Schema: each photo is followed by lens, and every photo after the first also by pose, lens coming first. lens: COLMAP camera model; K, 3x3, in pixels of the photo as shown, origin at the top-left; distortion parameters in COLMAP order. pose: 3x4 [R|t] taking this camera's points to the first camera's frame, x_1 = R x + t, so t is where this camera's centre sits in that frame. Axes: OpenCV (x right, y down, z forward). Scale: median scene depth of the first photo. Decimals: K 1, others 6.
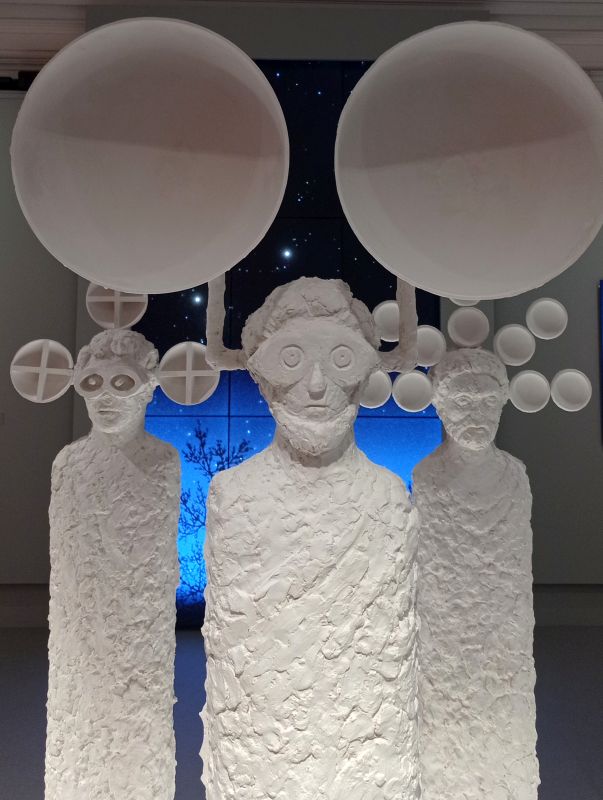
lens RADIAL K [[645.9, 0, 301.9], [0, 645.9, 395.3], [0, 0, 1]] dist [0.030707, -0.030727]
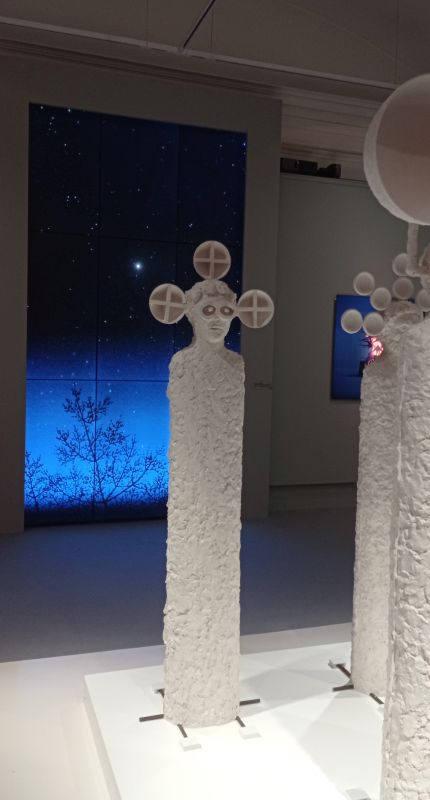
lens RADIAL K [[437.3, 0, 200.8], [0, 437.3, 422.6], [0, 0, 1]] dist [0.047806, 0.000069]
pose [[0.977922, -0.009348, 0.208759, -0.566229], [-0.012334, 0.994675, 0.102322, 0.148376], [-0.208604, -0.102638, 0.972600, -0.118071]]
